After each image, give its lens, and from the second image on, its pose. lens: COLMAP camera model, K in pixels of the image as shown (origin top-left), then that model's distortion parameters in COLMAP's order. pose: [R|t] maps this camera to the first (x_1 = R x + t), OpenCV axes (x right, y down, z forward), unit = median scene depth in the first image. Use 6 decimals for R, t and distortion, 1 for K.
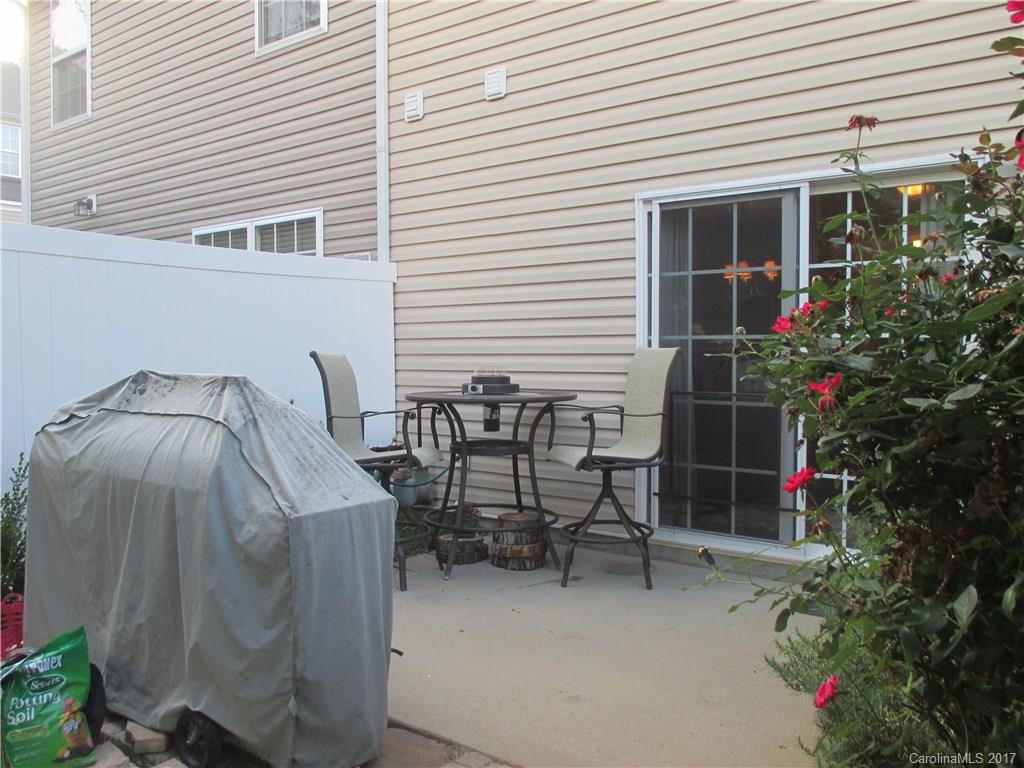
lens RADIAL K [[860.3, 0, 513.3], [0, 860.3, 381.2], [0, 0, 1]] dist [-0.017934, 0.006199]
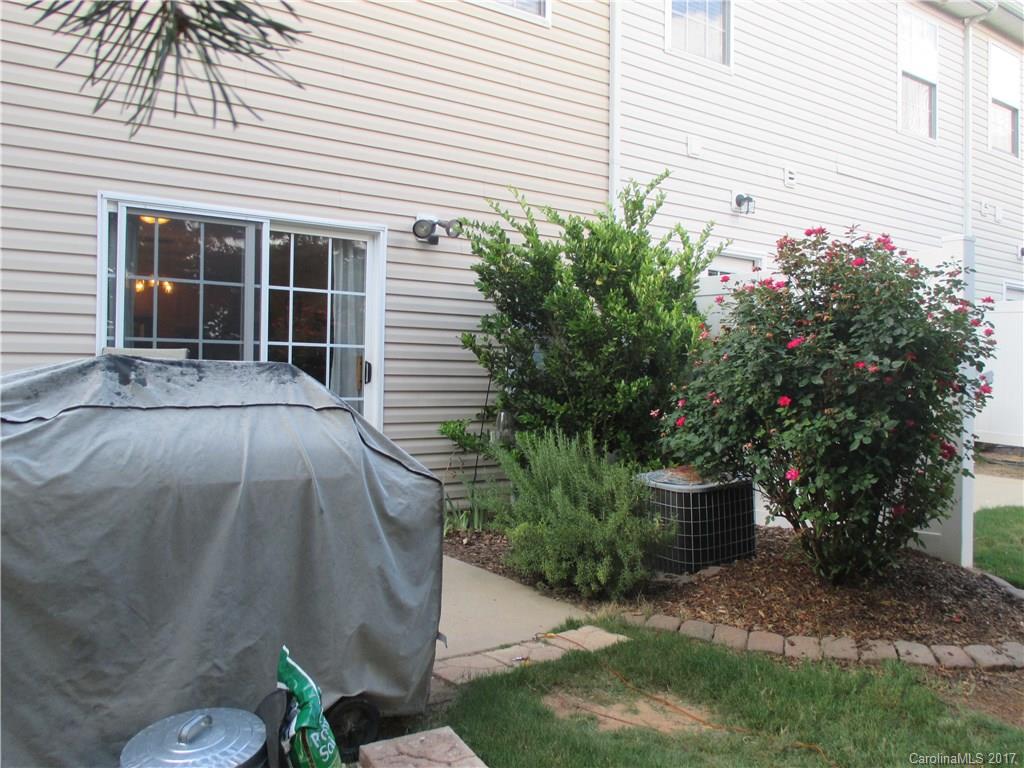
lens RADIAL K [[860.3, 0, 513.8], [0, 860.3, 384.4], [0, 0, 1]] dist [-0.017934, 0.006199]
pose [[0.275844, -0.002808, 0.961198, -0.678722], [0.018471, 0.999827, -0.002380, 0.013974], [-0.961025, 0.018411, 0.275848, 0.284197]]
